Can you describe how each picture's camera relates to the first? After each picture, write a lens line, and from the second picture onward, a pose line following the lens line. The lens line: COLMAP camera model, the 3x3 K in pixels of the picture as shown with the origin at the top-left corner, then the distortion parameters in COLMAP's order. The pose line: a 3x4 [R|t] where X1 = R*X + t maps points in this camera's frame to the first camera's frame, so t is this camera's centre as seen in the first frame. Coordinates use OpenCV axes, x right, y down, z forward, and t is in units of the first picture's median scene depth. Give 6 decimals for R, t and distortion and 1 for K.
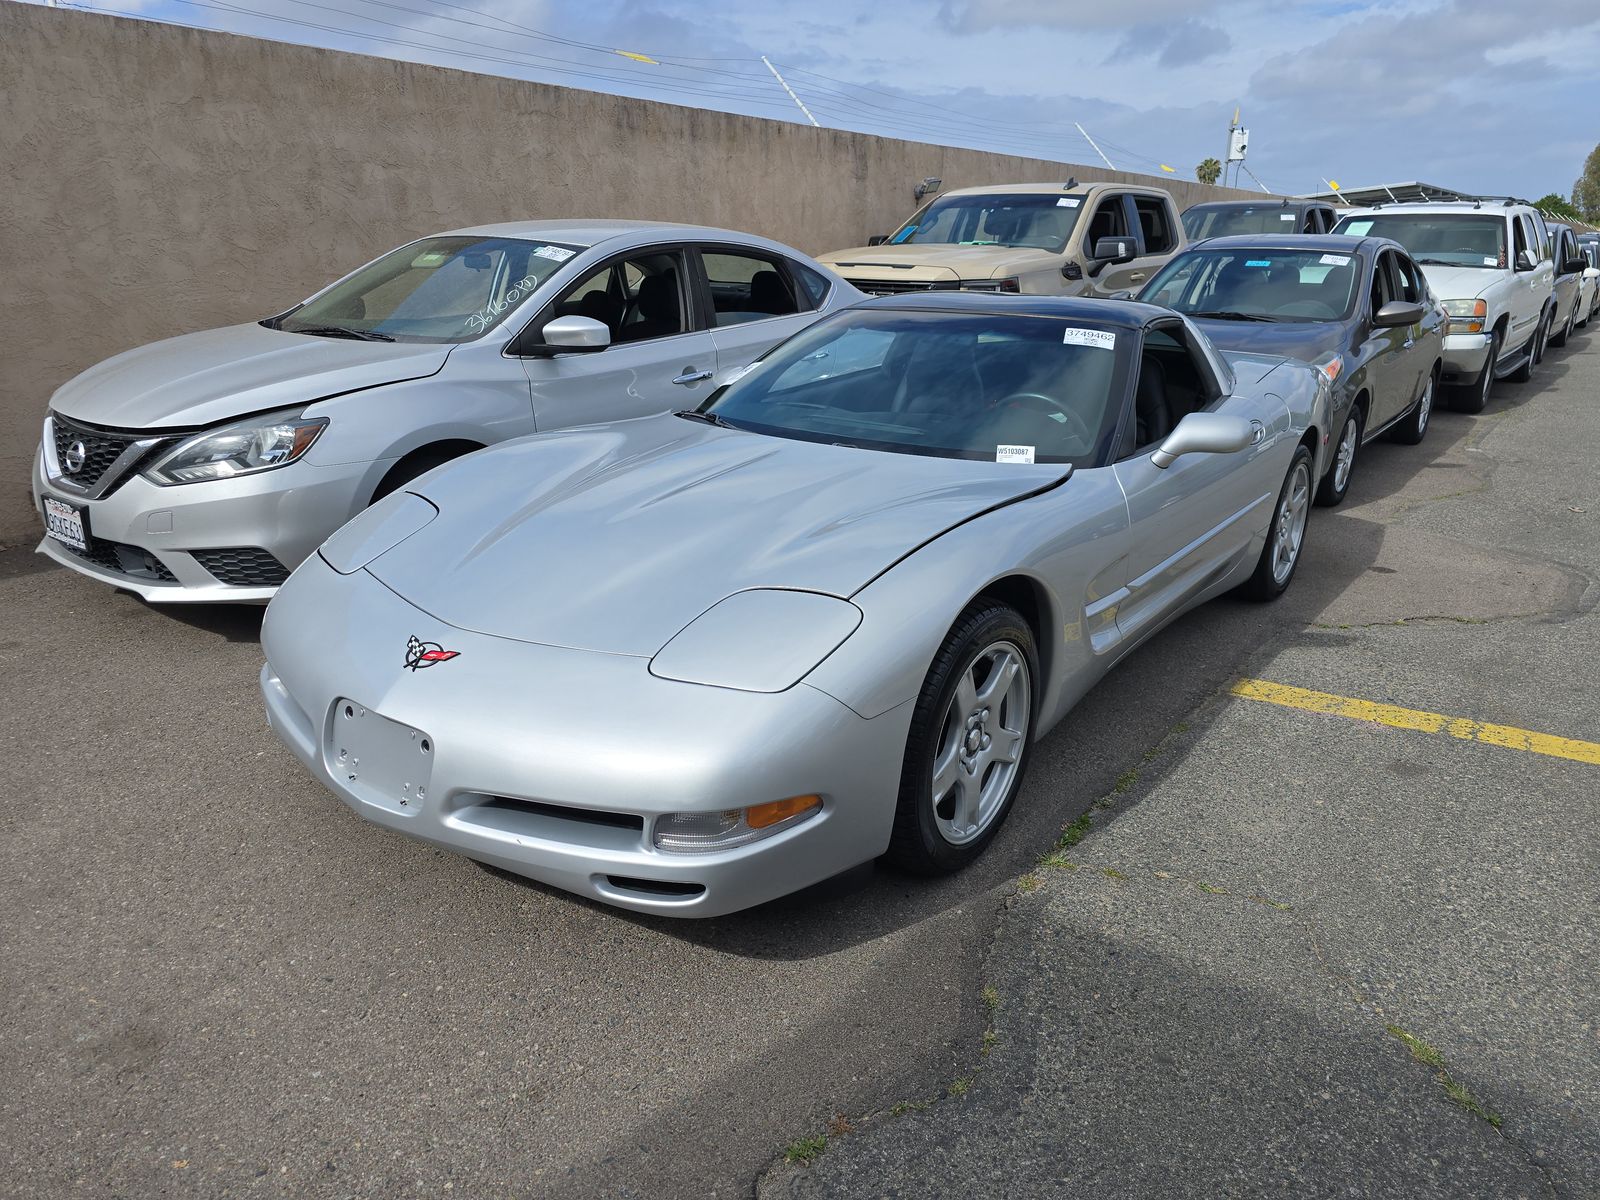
lens RADIAL K [[1080.5, 0, 805.6], [0, 1080.5, 609.7], [0, 0, 1]] dist [0.049508, -0.037243]
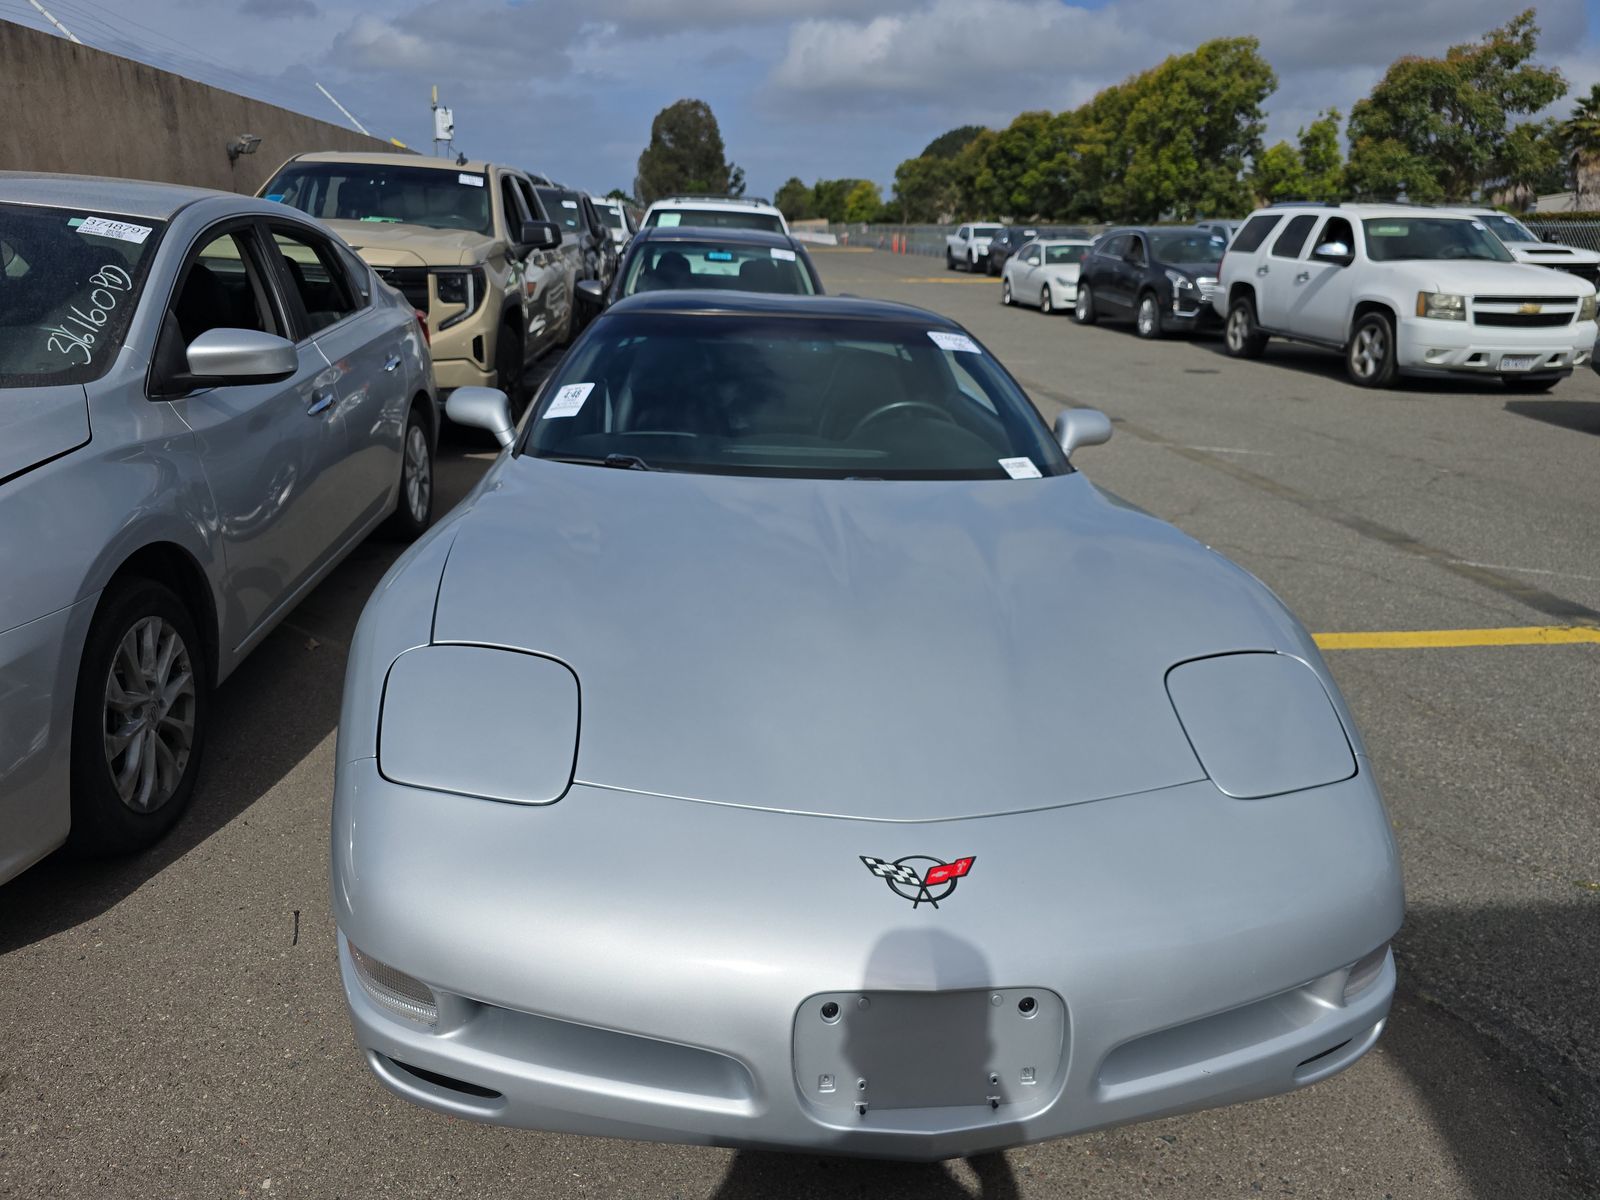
lens RADIAL K [[1080.5, 0, 795.4], [0, 1080.5, 610.0], [0, 0, 1]] dist [0.049508, -0.037243]
pose [[0.739145, -0.195988, 0.644402, -0.211132], [0.182676, 0.979202, 0.088280, -0.050228], [-0.648302, 0.052466, 0.759574, 0.142642]]
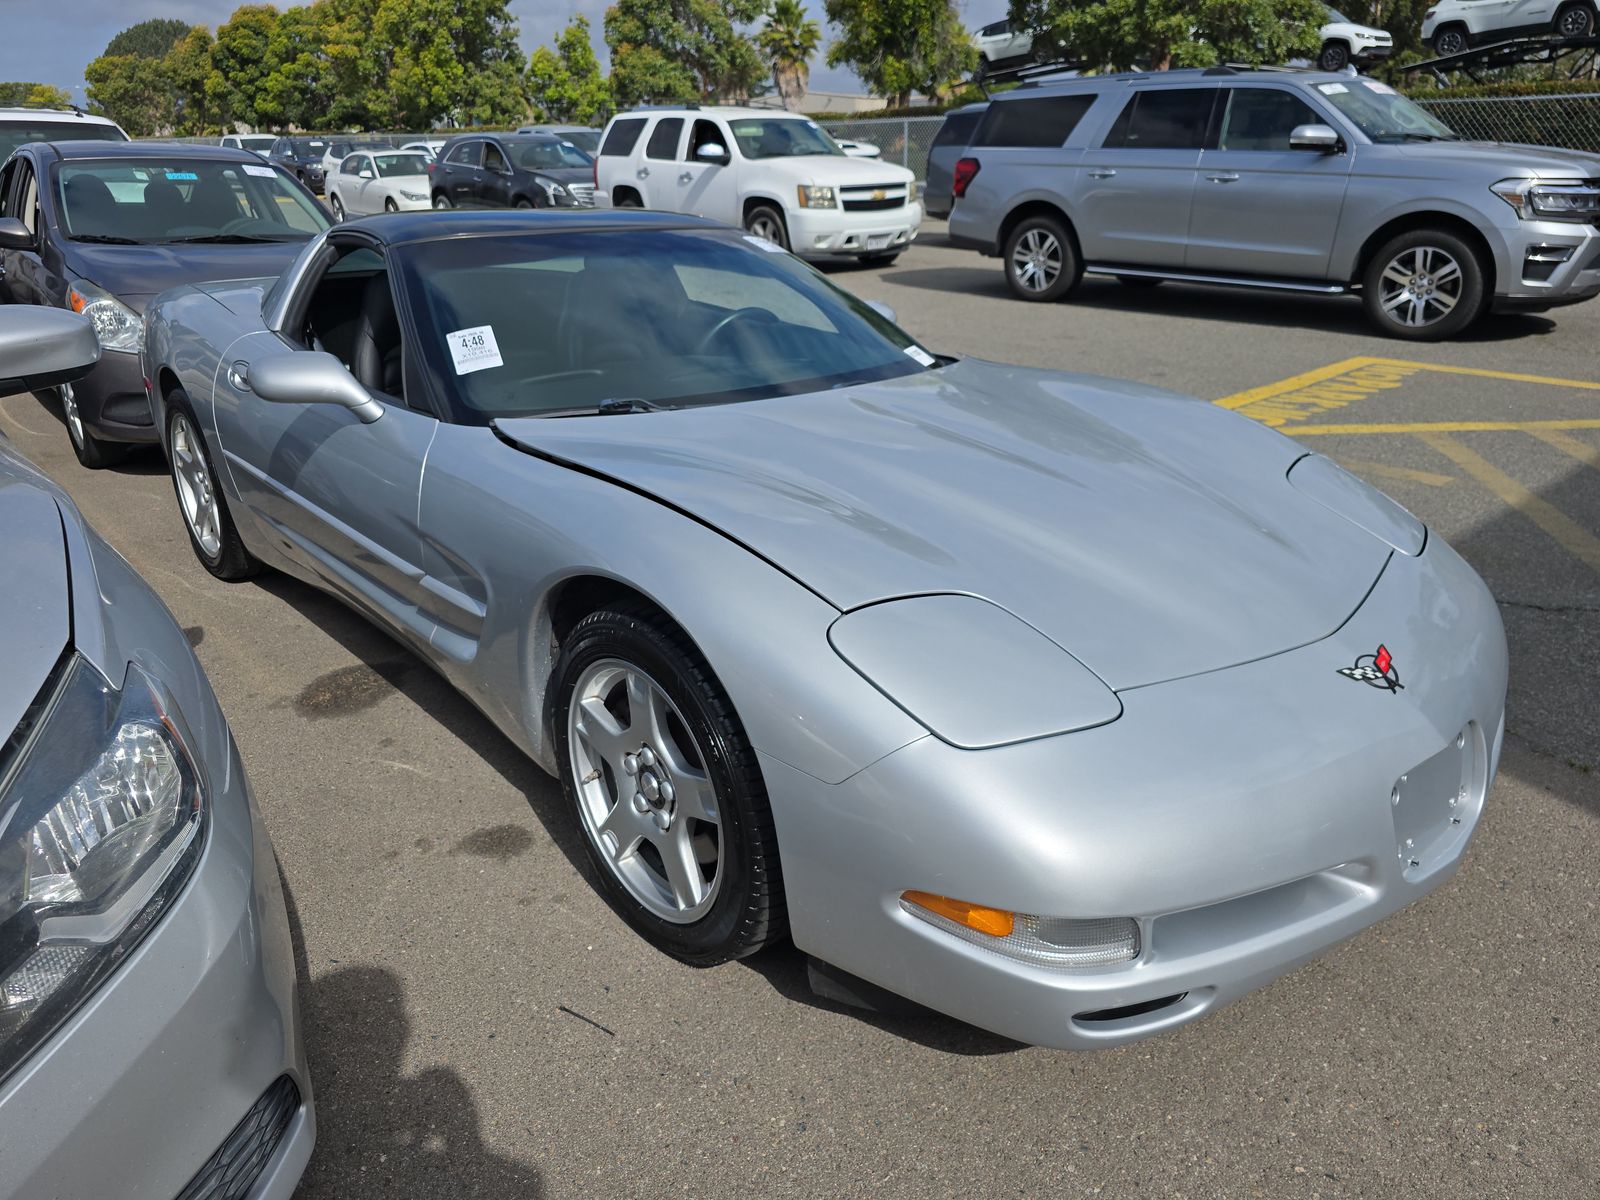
lens RADIAL K [[1080.5, 0, 805.1], [0, 1080.5, 608.6], [0, 0, 1]] dist [0.049508, -0.037243]
pose [[0.207482, -0.376996, 0.902677, -0.351273], [0.317980, 0.898638, 0.302222, -0.126078], [-0.925116, 0.224327, 0.306328, 0.396189]]
